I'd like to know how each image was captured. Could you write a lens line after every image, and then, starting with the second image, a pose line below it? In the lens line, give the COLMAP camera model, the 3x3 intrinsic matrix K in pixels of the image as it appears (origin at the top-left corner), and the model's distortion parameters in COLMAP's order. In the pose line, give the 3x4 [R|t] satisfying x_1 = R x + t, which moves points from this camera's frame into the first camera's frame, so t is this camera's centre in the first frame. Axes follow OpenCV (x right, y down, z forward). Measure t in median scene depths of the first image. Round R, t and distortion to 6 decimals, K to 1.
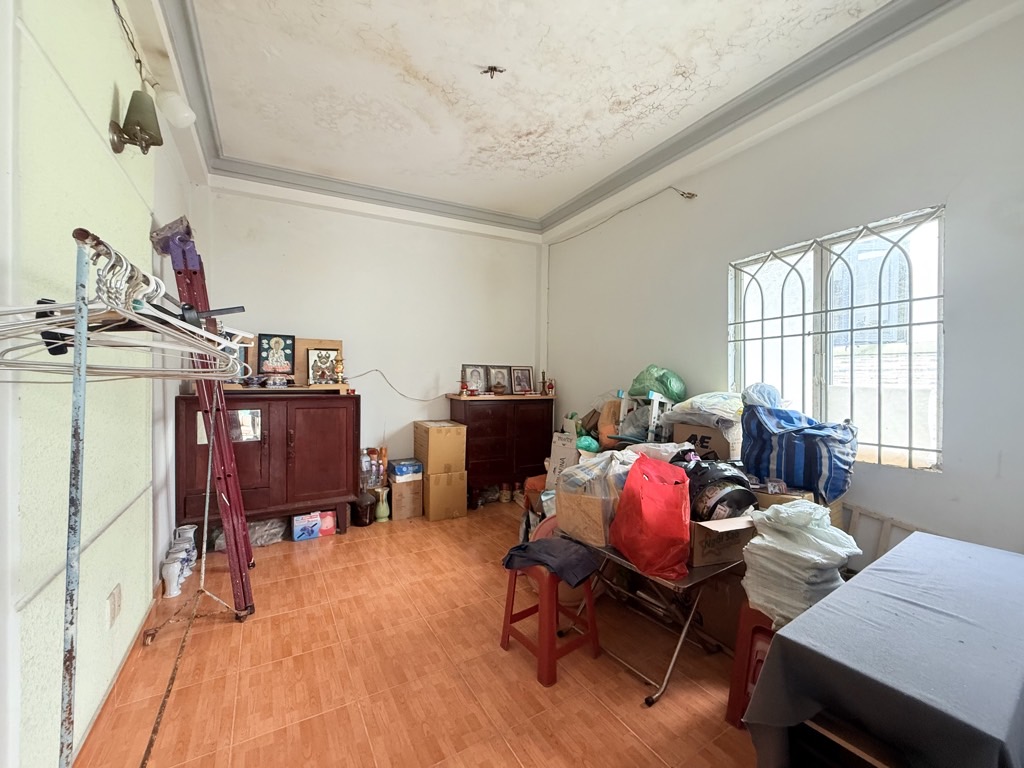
lens RADIAL K [[407.1, 0, 510.1], [0, 407.1, 383.4], [0, 0, 1]] dist [-0.001194, 0.000155]
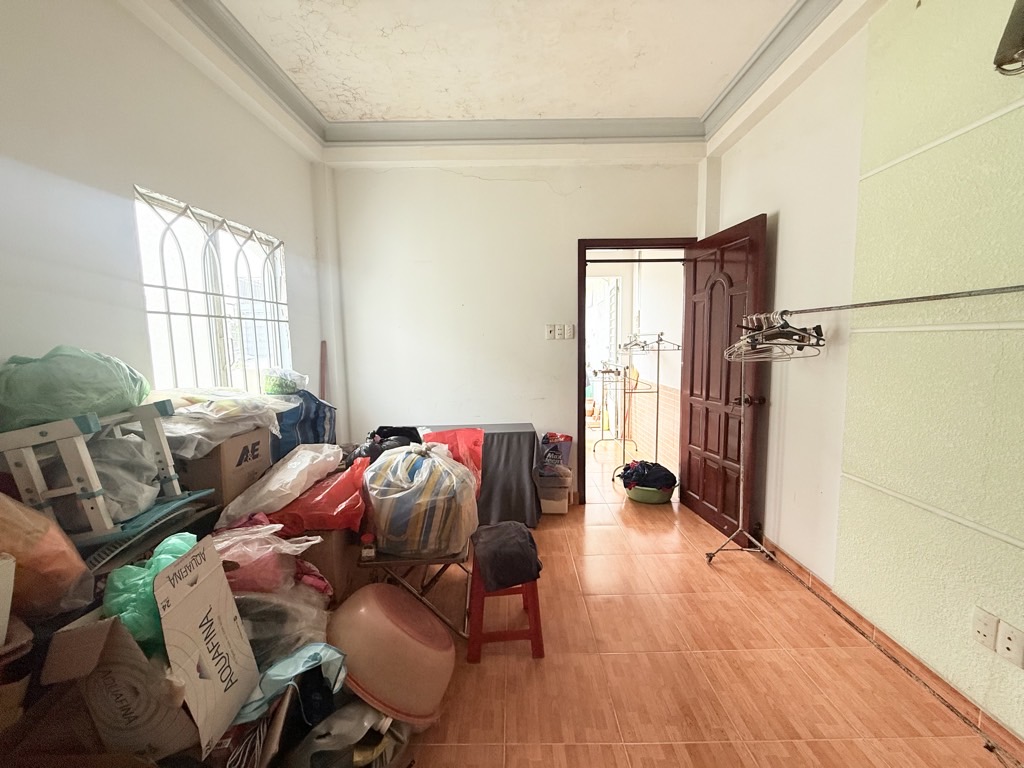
lens RADIAL K [[407.1, 0, 510.1], [0, 407.1, 383.4], [0, 0, 1]] dist [-0.001194, 0.000155]
pose [[-0.855830, -0.043673, 0.515410, -0.326088], [0.014073, 0.994094, 0.107603, -0.057739], [-0.517066, 0.099343, -0.850161, 1.422296]]
